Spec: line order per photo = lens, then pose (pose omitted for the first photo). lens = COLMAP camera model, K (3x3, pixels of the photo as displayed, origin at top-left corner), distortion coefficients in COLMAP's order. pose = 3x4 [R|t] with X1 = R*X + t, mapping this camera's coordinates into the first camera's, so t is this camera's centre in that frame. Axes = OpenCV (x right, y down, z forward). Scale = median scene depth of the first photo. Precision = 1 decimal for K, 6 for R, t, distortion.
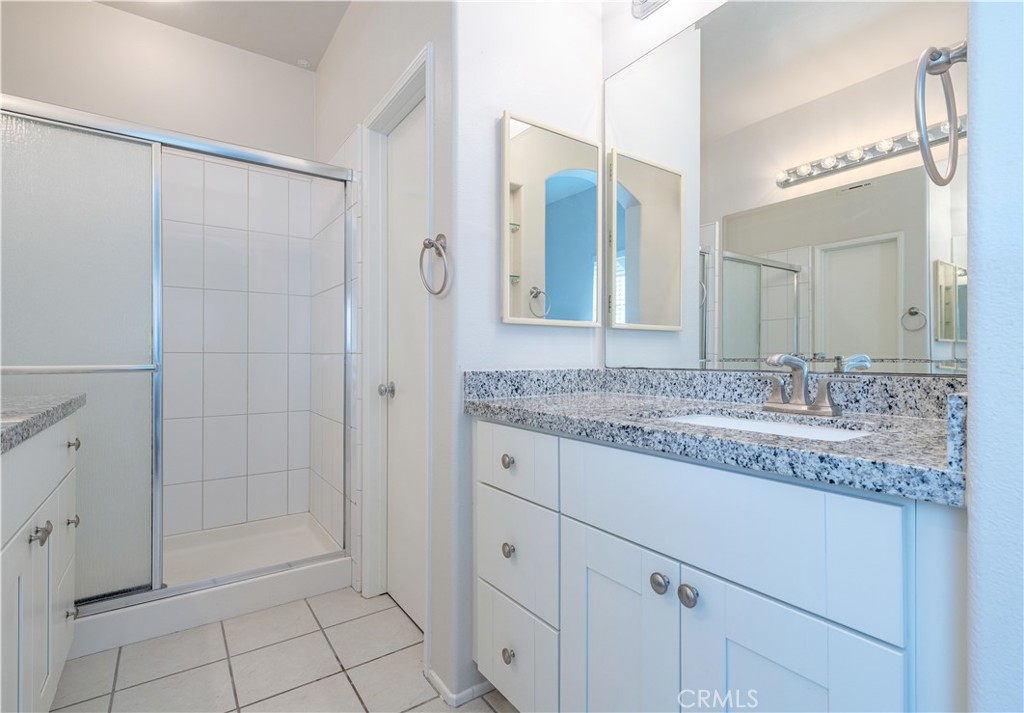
lens RADIAL K [[494.2, 0, 541.4], [0, 494.2, 355.1], [0, 0, 1]] dist [0.000186, 0.000182]
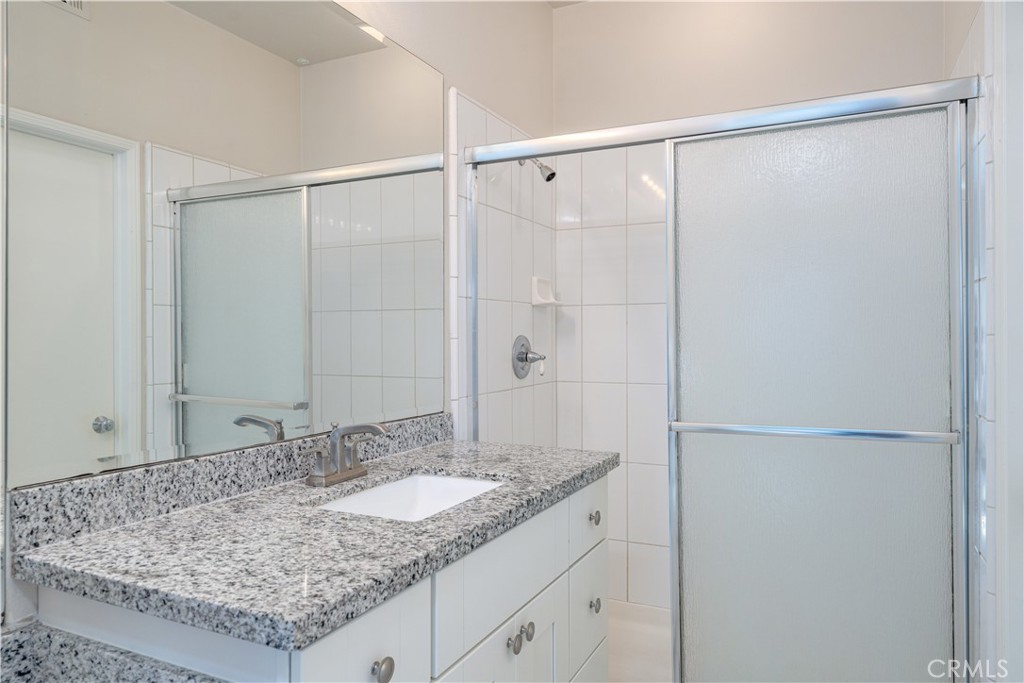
lens RADIAL K [[689.5, 0, 512.0], [0, 689.5, 341.5], [0, 0, 1]] dist [-0.000850, -0.000348]
pose [[0.462176, -0.002420, -0.886785, 0.064295], [0.005040, 0.999987, -0.000103, -0.115647], [0.886774, -0.004422, 0.462182, 0.264244]]
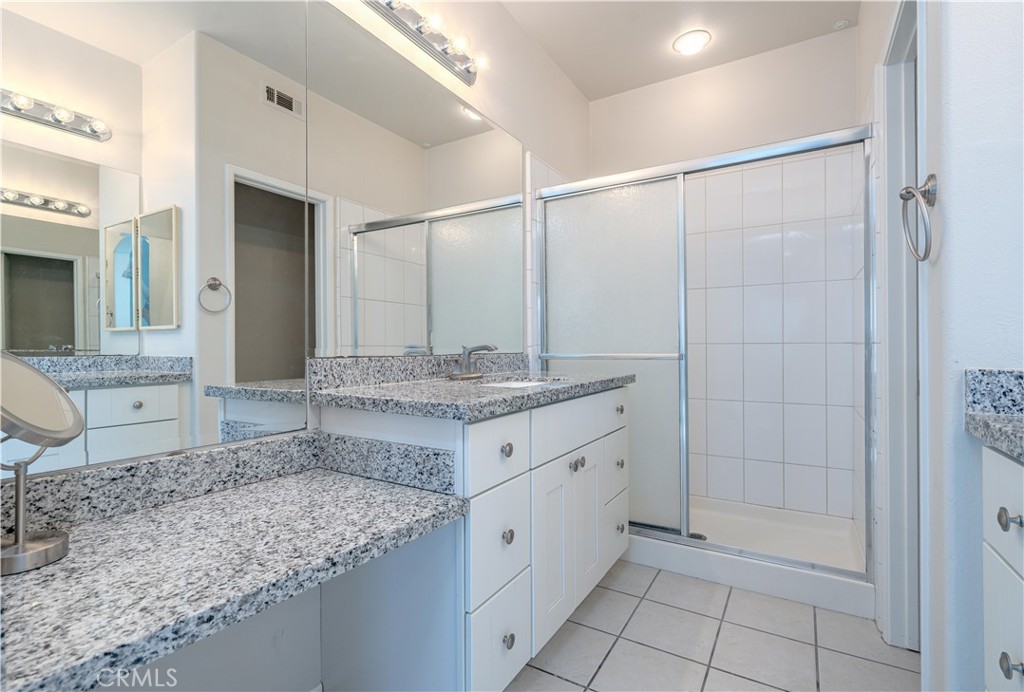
lens RADIAL K [[482.8, 0, 505.8], [0, 482.8, 345.3], [0, 0, 1]] dist [0.000185, -0.000165]
pose [[0.369803, -0.005361, -0.929095, 0.193903], [0.007904, 0.999965, -0.002624, -0.002404], [0.929077, -0.006373, 0.369832, 0.158242]]
